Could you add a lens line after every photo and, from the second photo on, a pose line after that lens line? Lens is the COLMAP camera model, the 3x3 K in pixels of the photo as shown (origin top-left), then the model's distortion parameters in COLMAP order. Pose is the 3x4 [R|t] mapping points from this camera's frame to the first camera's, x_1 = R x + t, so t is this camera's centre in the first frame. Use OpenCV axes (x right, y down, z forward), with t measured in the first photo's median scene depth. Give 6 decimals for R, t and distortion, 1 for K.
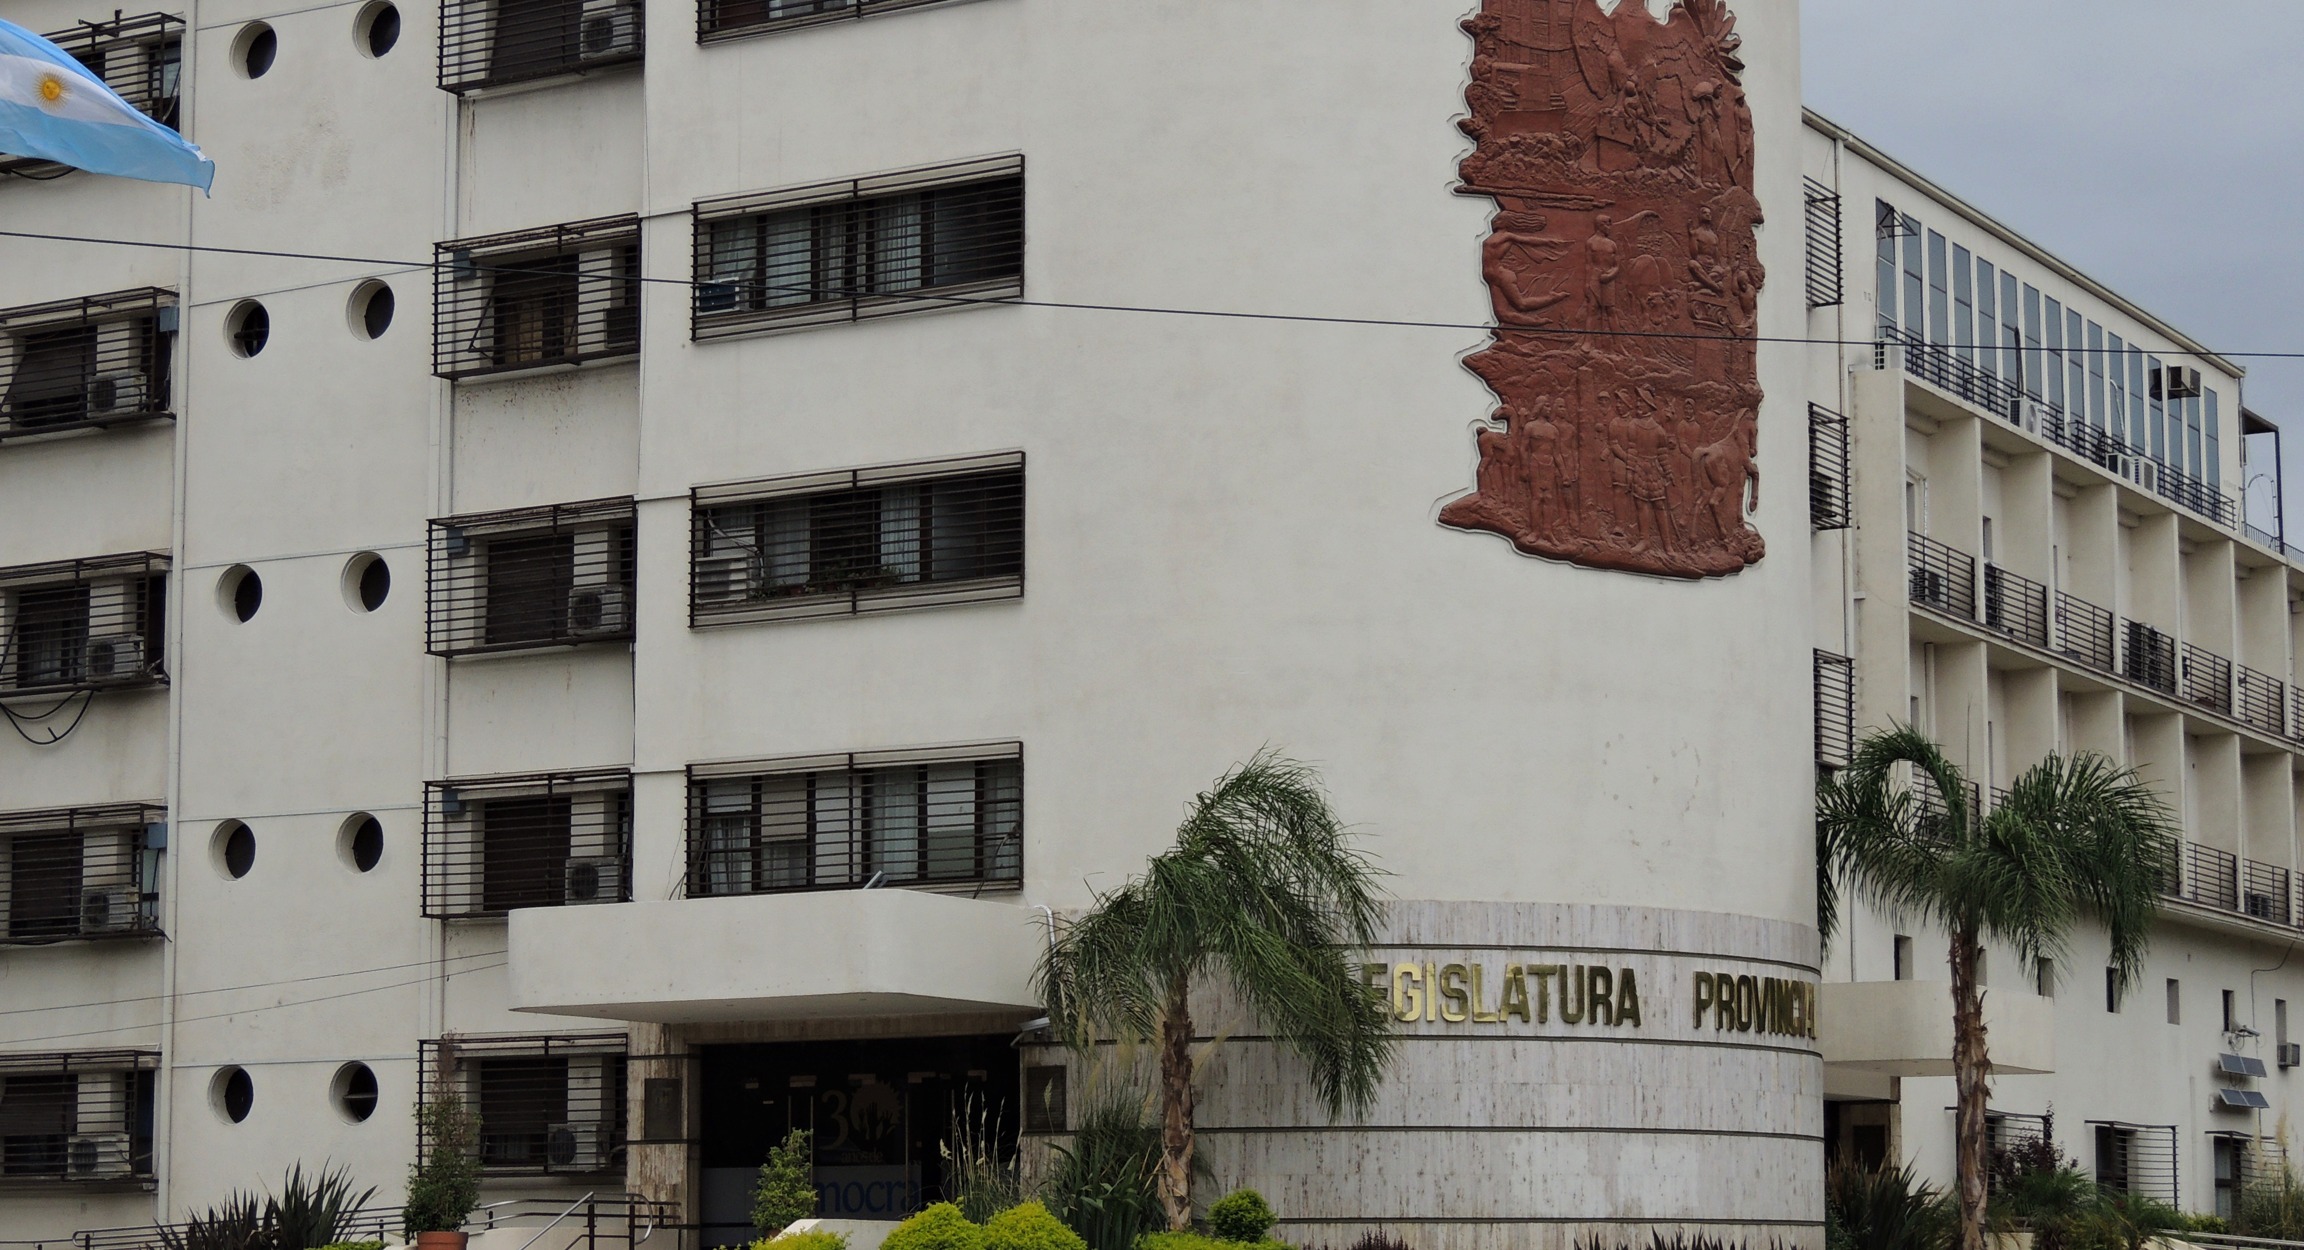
lens RADIAL K [[4324.5, 0, 1153.7], [0, 4324.5, 718.5], [0, 0, 1]] dist [0.009389, 0.157573]
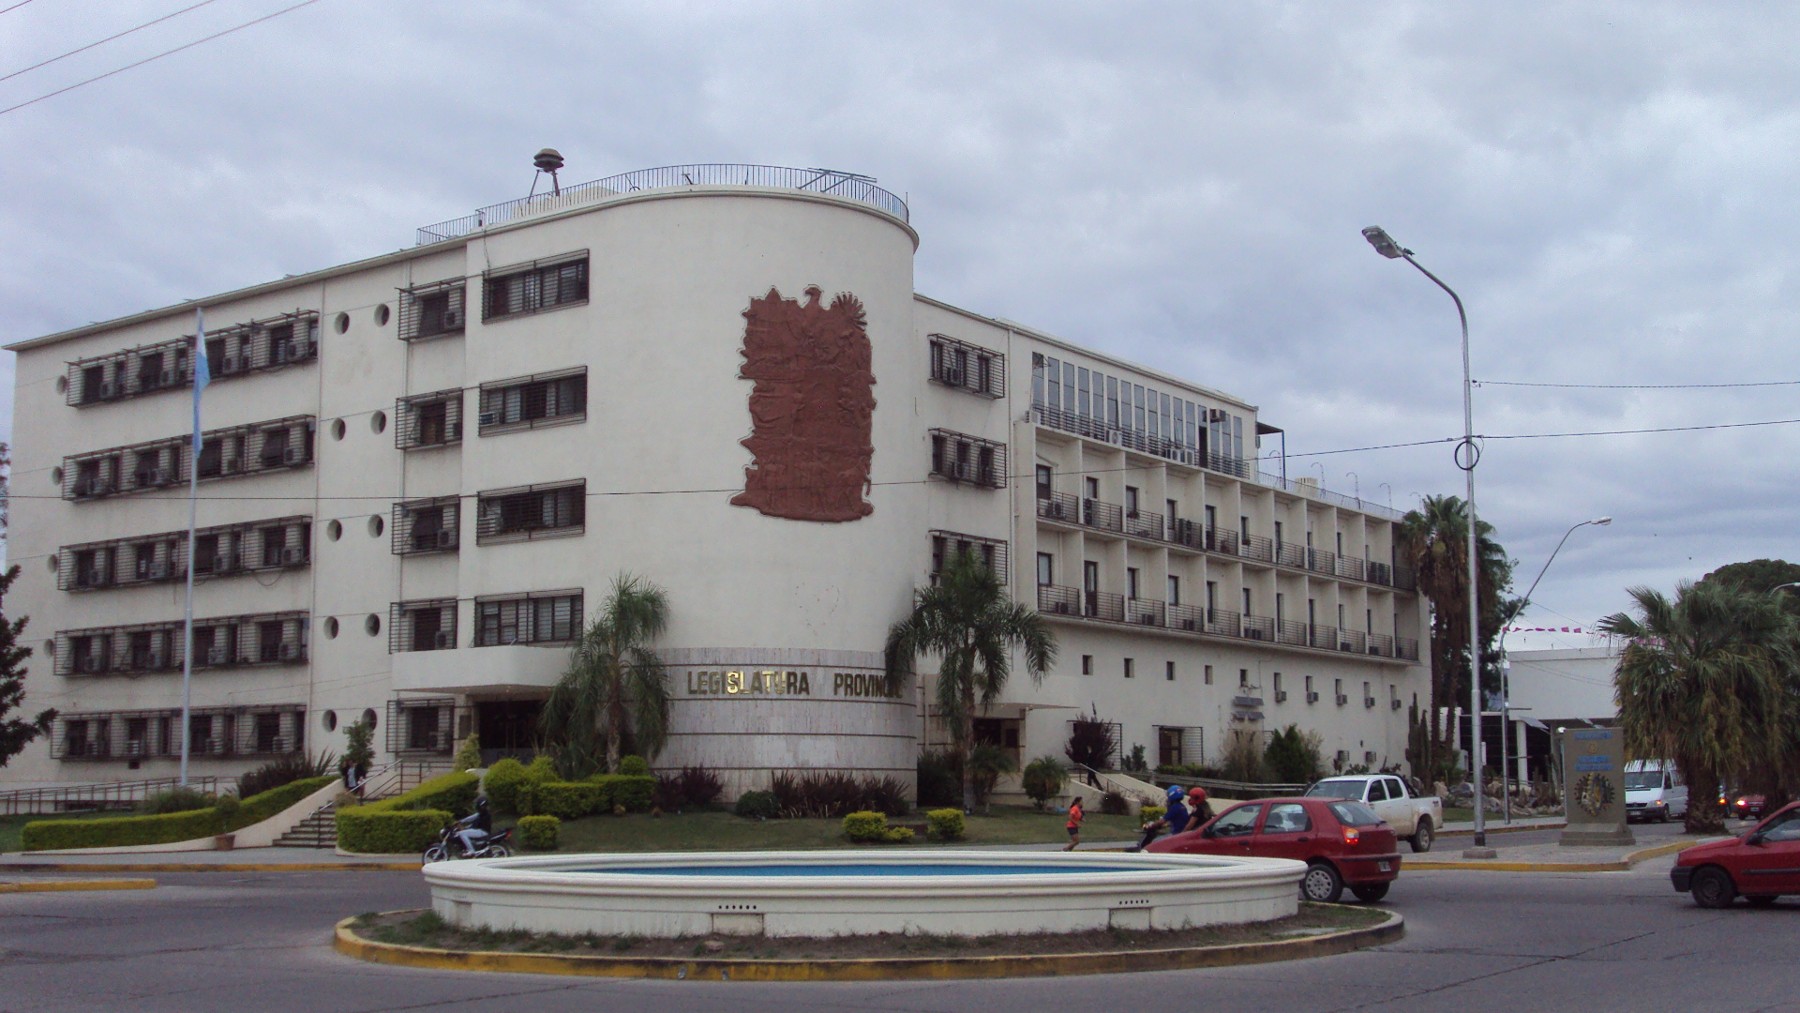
lens RADIAL K [[2032.2, 0, 900.0], [0, 2032.2, 506.5], [0, 0, 1]] dist [0.002964, -0.008595]
pose [[0.994101, -0.014897, -0.107433, 0.286222], [0.013757, 0.999841, -0.011343, -0.026659], [0.107585, 0.009798, 0.994148, -0.210438]]
